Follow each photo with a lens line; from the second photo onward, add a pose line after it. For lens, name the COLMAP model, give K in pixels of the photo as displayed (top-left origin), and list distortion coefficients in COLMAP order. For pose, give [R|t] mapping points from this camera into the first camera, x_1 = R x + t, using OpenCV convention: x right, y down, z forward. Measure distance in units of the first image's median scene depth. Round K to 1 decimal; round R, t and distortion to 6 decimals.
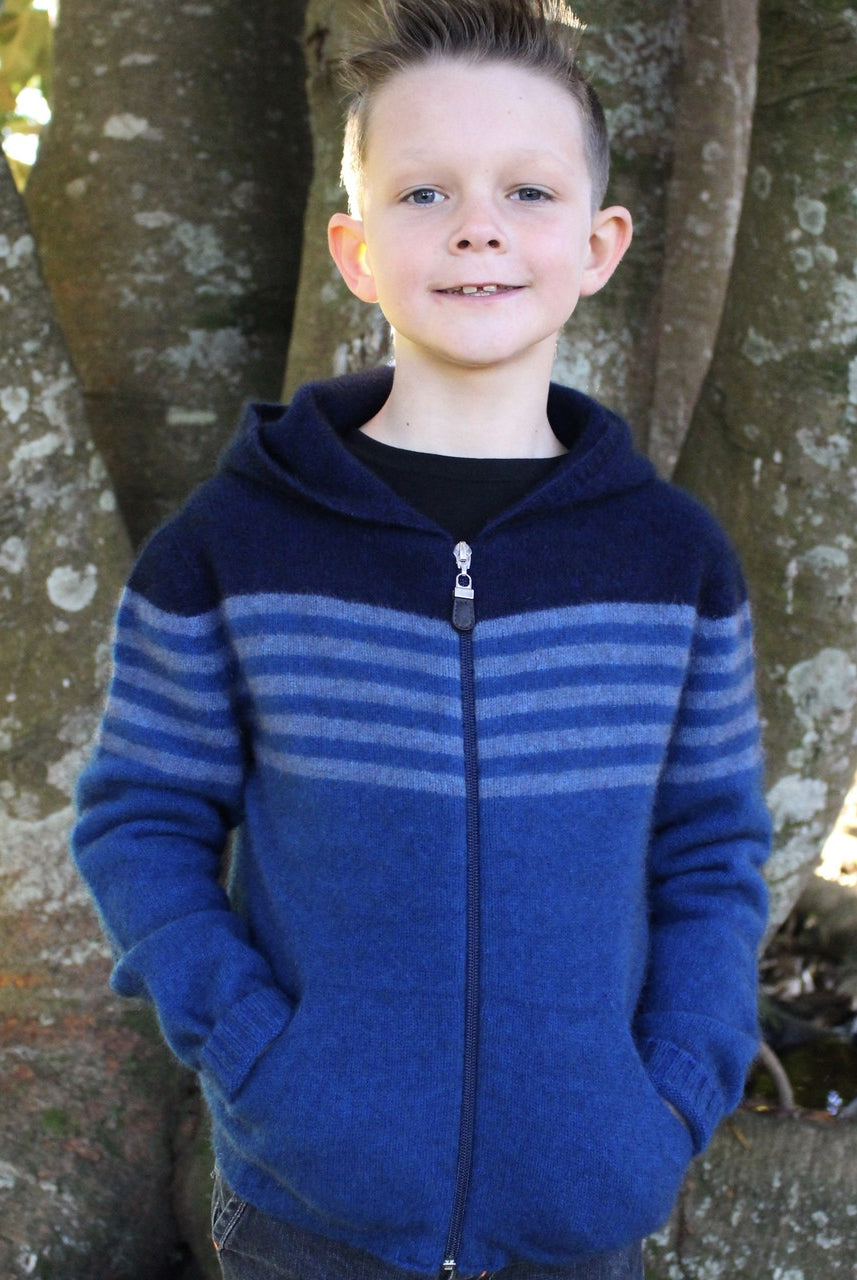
lens RADIAL K [[2116.6, 0, 415.0], [0, 2116.6, 643.8], [0, 0, 1]] dist [-0.080360, 0.045895]
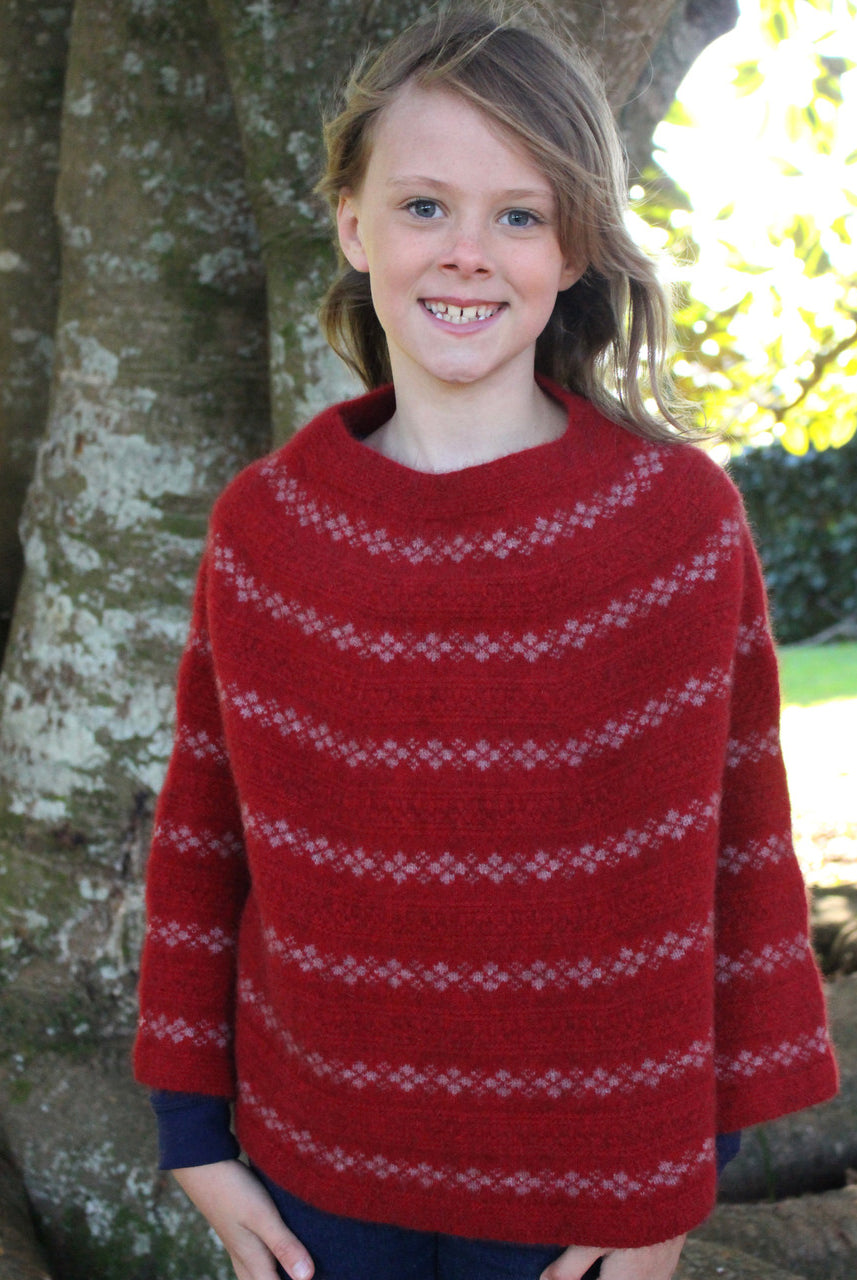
lens RADIAL K [[2132.7, 0, 433.7], [0, 2132.7, 673.9], [0, 0, 1]] dist [-0.064795, 0.089909]
pose [[0.922060, 0.050306, -0.383764, 0.587314], [-0.047355, 0.998731, 0.017142, -0.034858], [0.384139, 0.002368, 0.923272, -0.062643]]
